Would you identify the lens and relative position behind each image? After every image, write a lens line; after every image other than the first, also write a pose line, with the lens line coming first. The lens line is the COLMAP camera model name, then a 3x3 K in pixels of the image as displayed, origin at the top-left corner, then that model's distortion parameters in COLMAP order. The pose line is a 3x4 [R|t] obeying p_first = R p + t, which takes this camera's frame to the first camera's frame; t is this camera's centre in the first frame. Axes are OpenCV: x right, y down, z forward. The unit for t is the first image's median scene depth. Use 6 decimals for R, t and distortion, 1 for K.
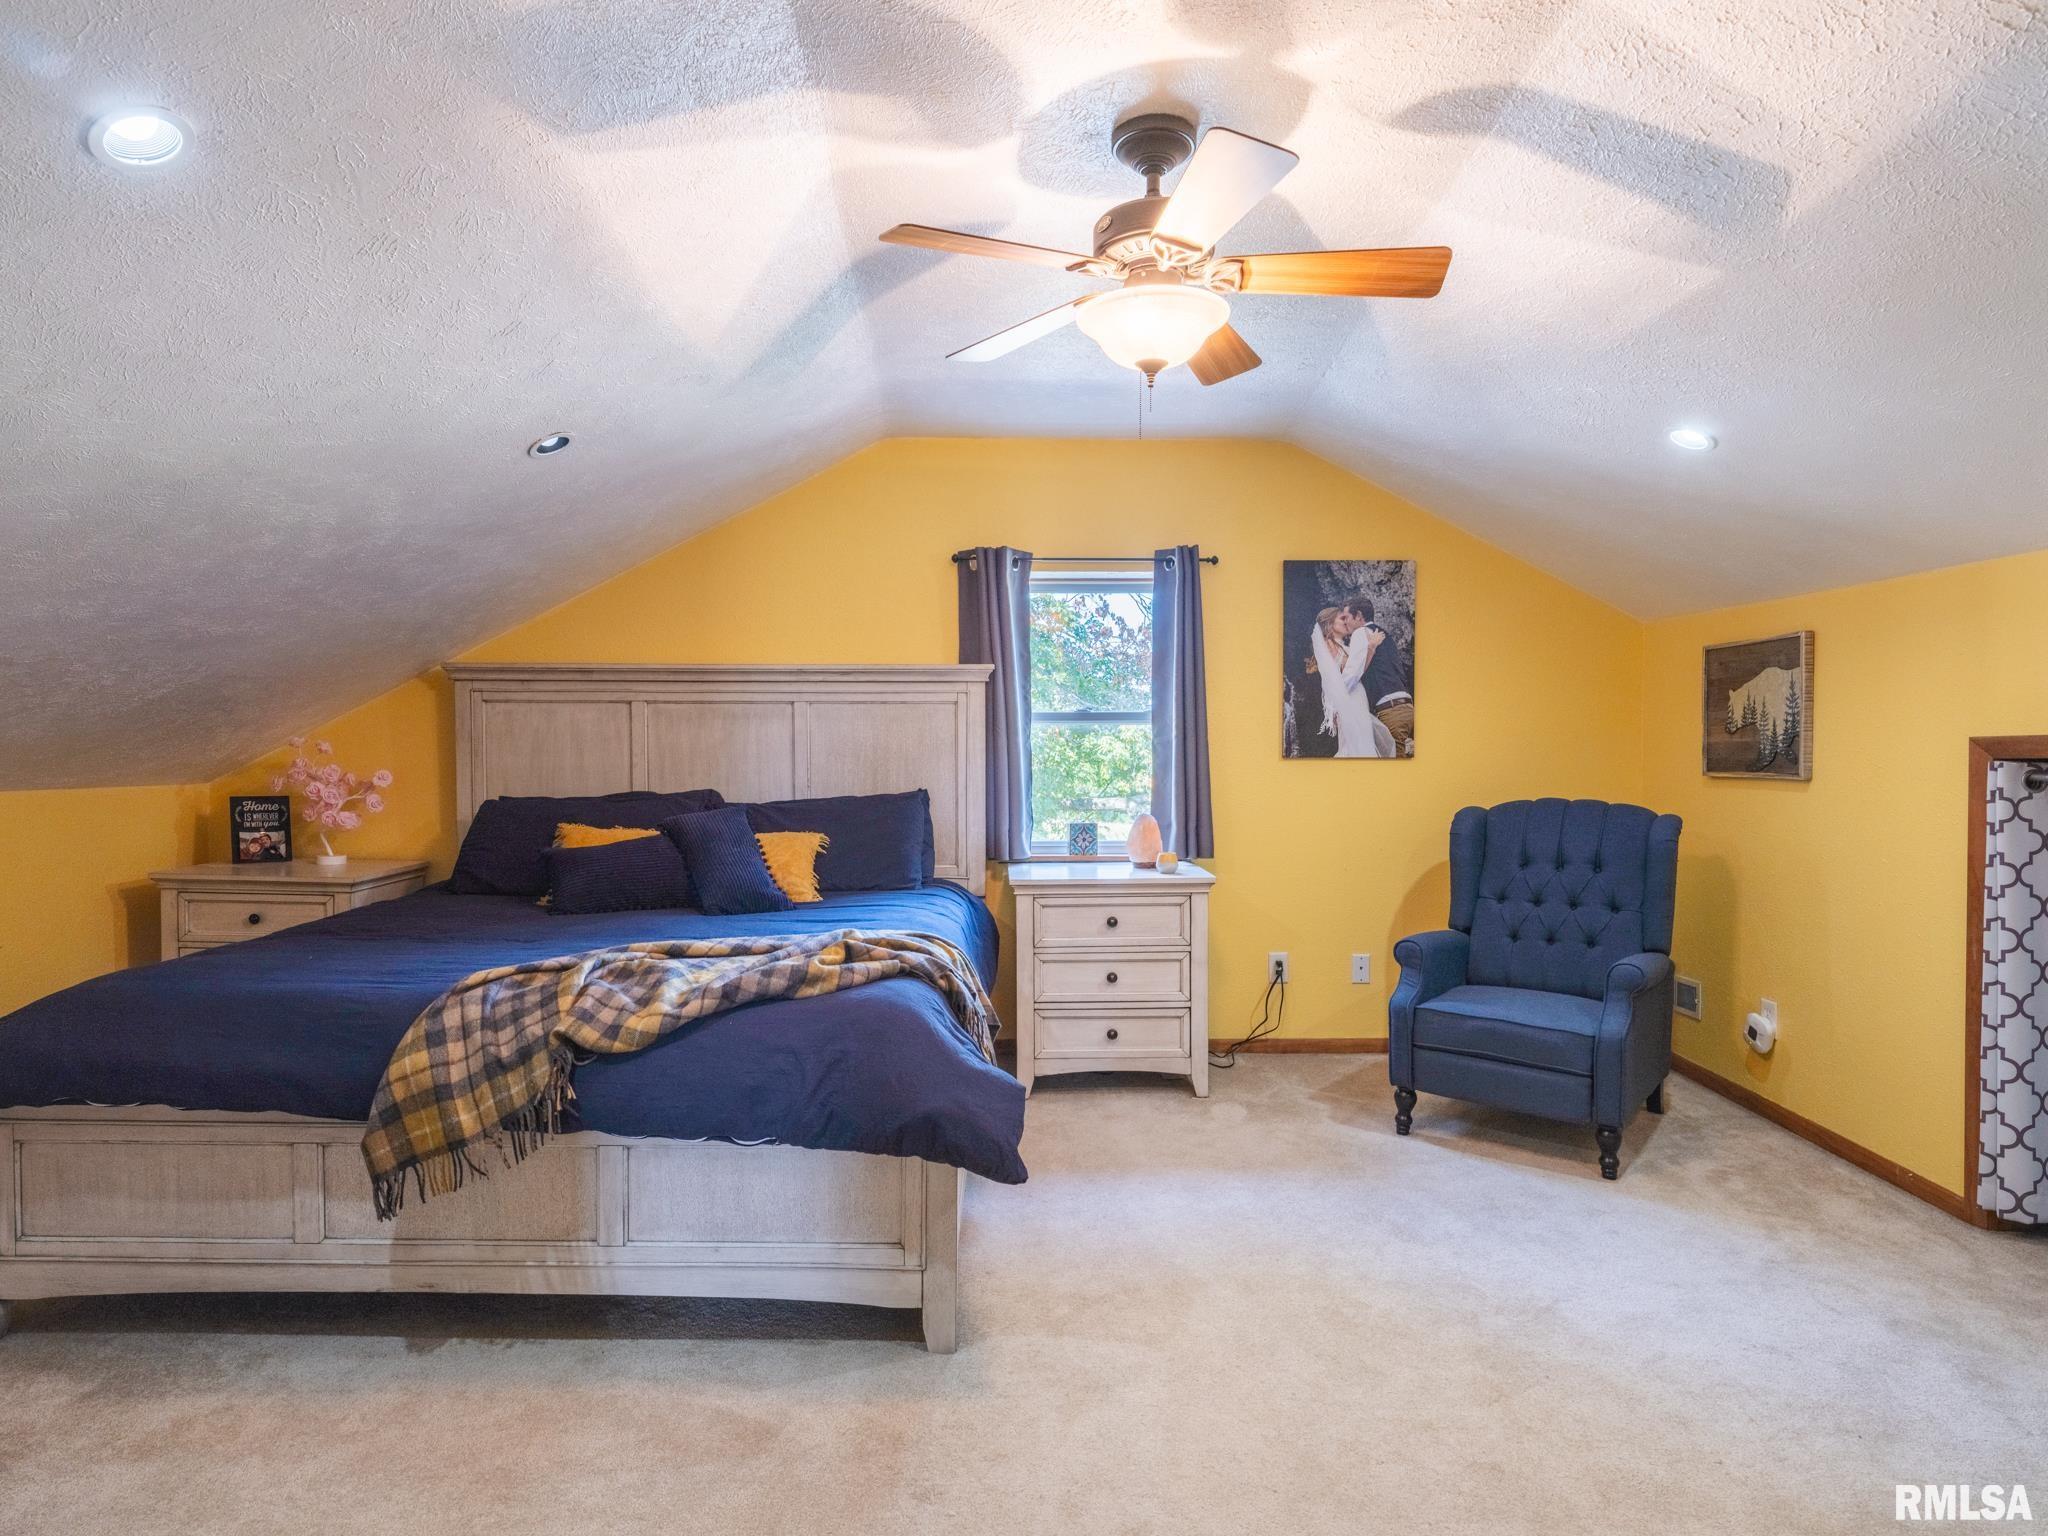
lens RADIAL K [[1065.4, 0, 1074.1], [0, 1065.4, 776.0], [0, 0, 1]] dist [0.001902, -0.001318]
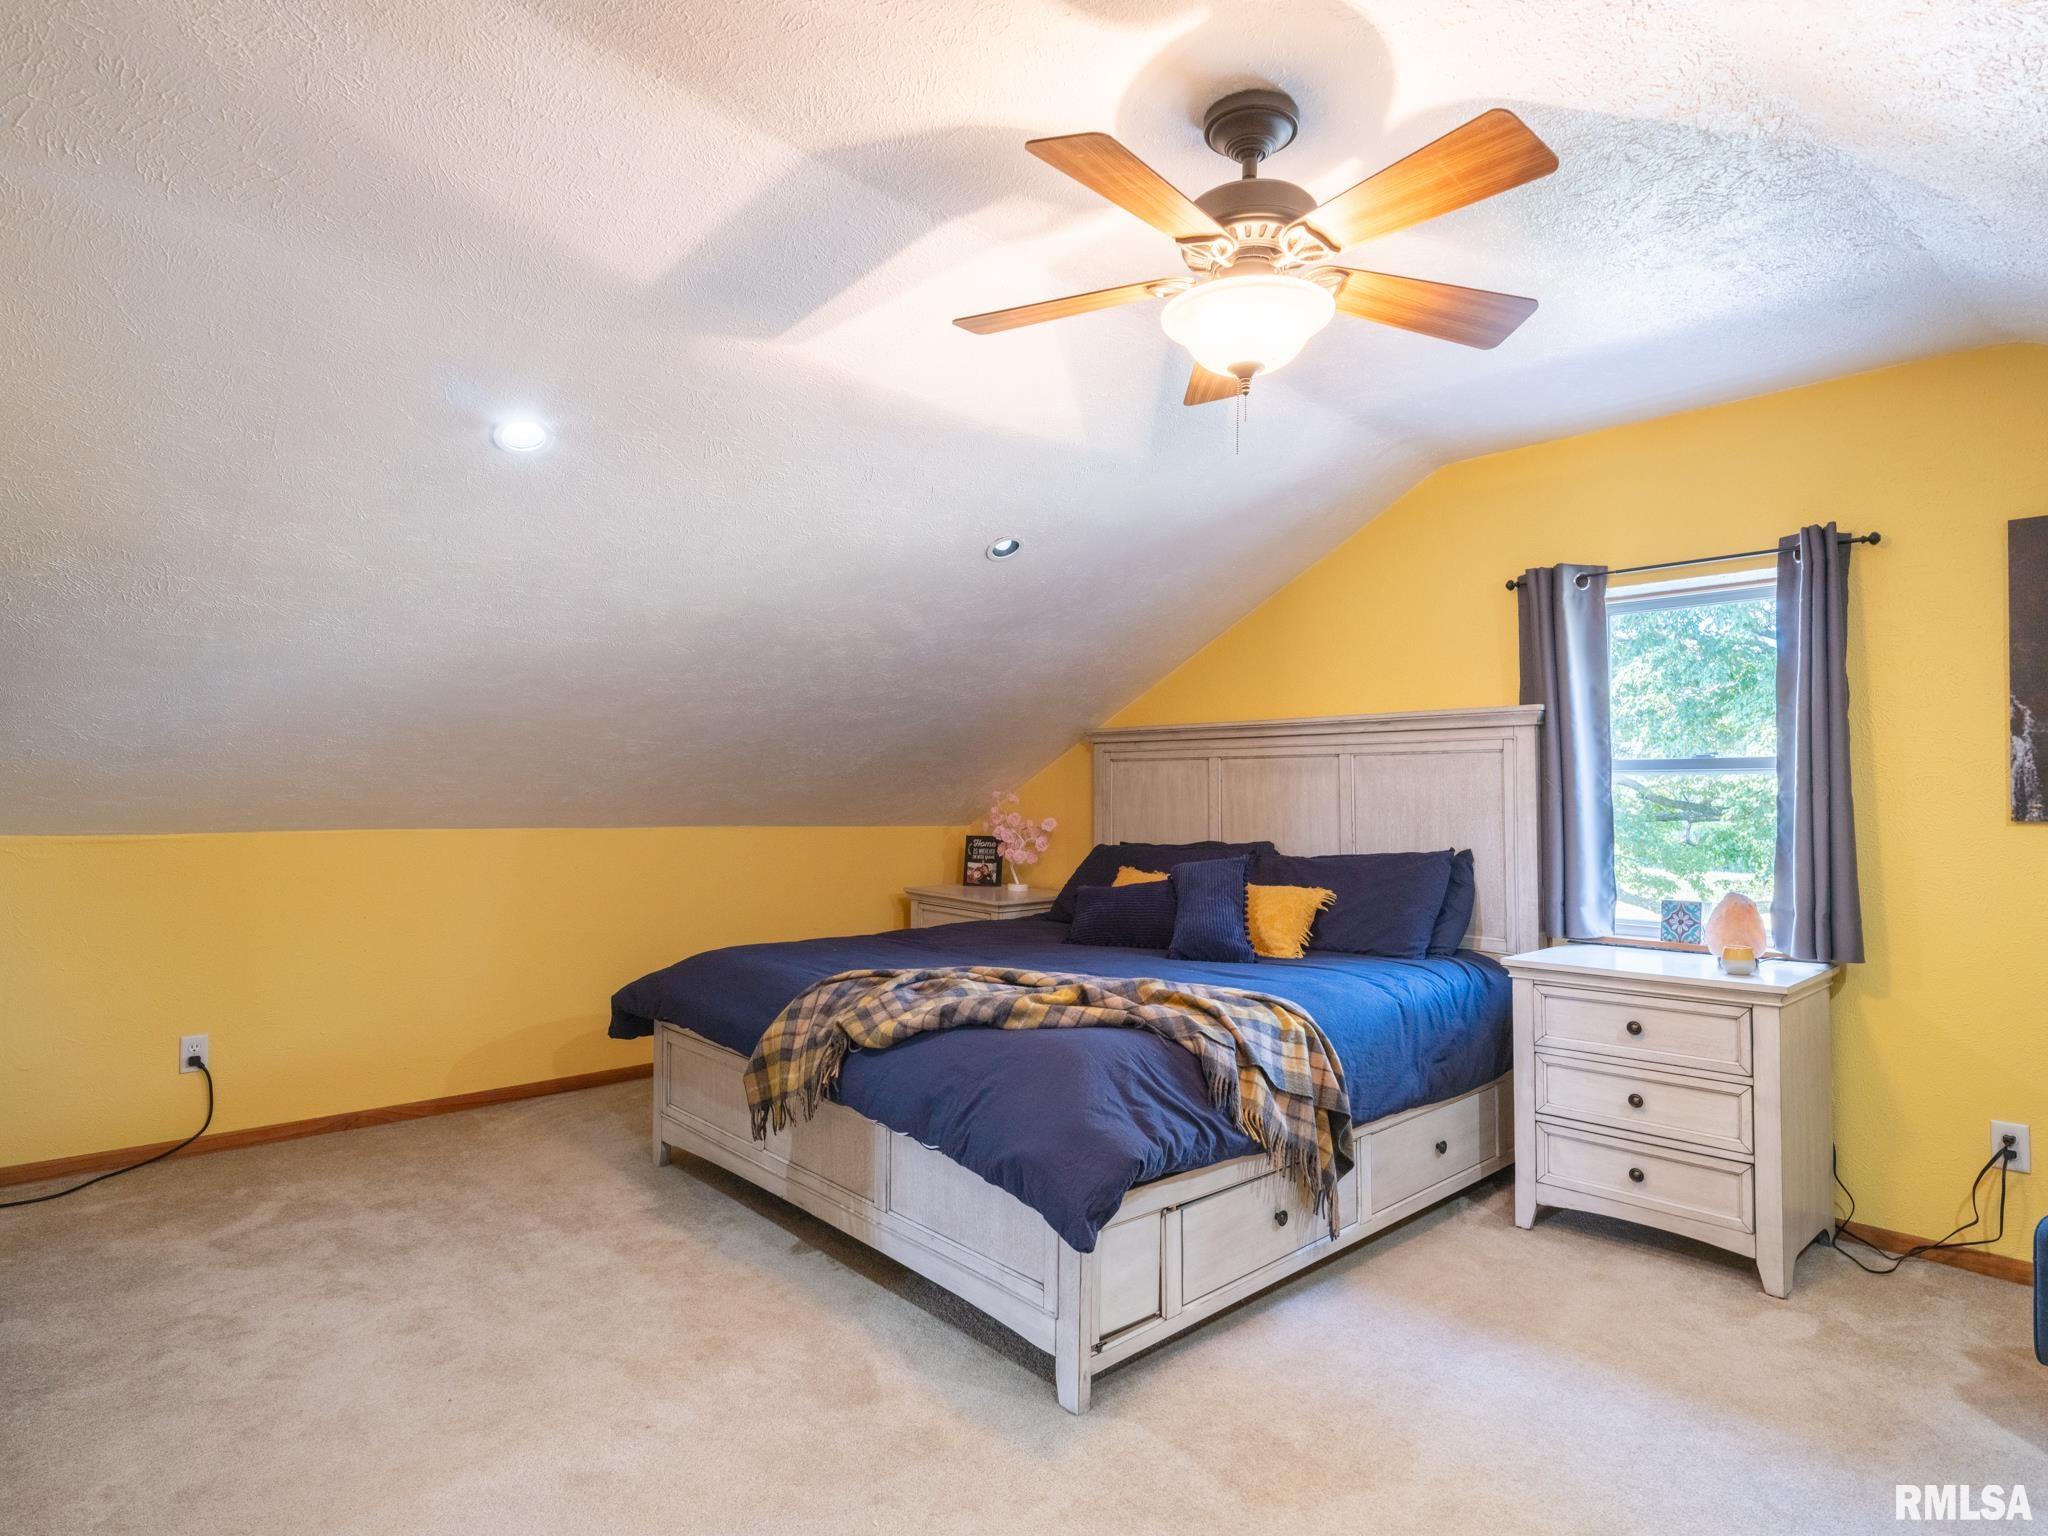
lens RADIAL K [[1121.4, 0, 1118.9], [0, 1121.4, 780.9], [0, 0, 1]] dist [0.001620, -0.000712]
pose [[0.698085, -0.007786, -0.715973, 0.349264], [-0.026471, 0.998977, -0.036674, -0.002653], [0.715525, 0.044554, 0.697164, 0.149783]]
